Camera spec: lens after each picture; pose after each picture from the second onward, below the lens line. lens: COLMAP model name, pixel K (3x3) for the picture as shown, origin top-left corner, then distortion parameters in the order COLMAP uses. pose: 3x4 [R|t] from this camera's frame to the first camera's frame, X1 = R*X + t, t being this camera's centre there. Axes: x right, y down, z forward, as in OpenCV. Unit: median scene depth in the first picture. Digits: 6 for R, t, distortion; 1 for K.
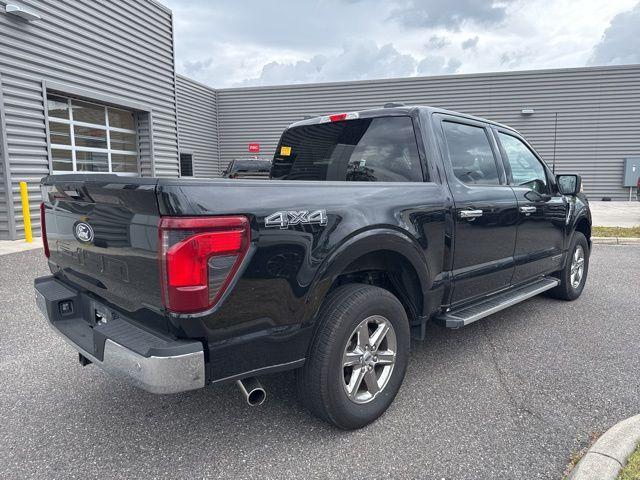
lens RADIAL K [[462.3, 0, 320.0], [0, 462.3, 240.0], [0, 0, 1]] dist [0.038037, -0.045126]
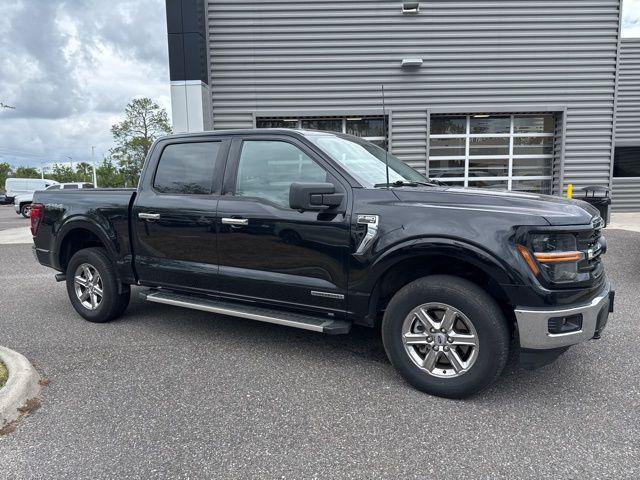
lens RADIAL K [[462.3, 0, 320.0], [0, 462.3, 240.0], [0, 0, 1]] dist [0.038037, -0.045126]
pose [[0.263534, 0.097554, -0.959705, 0.433610], [-0.104344, 0.991919, 0.072176, -0.032844], [0.958990, 0.081119, 0.271583, 0.291711]]
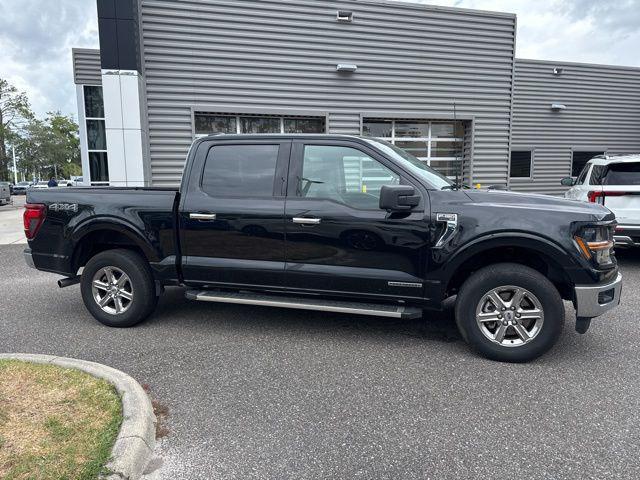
lens RADIAL K [[462.3, 0, 320.0], [0, 462.3, 240.0], [0, 0, 1]] dist [0.038037, -0.045126]
pose [[0.503221, 0.097444, -0.858646, 0.410267], [-0.097843, 0.993657, 0.055424, -0.022373], [0.858601, 0.056122, 0.509564, 0.160241]]
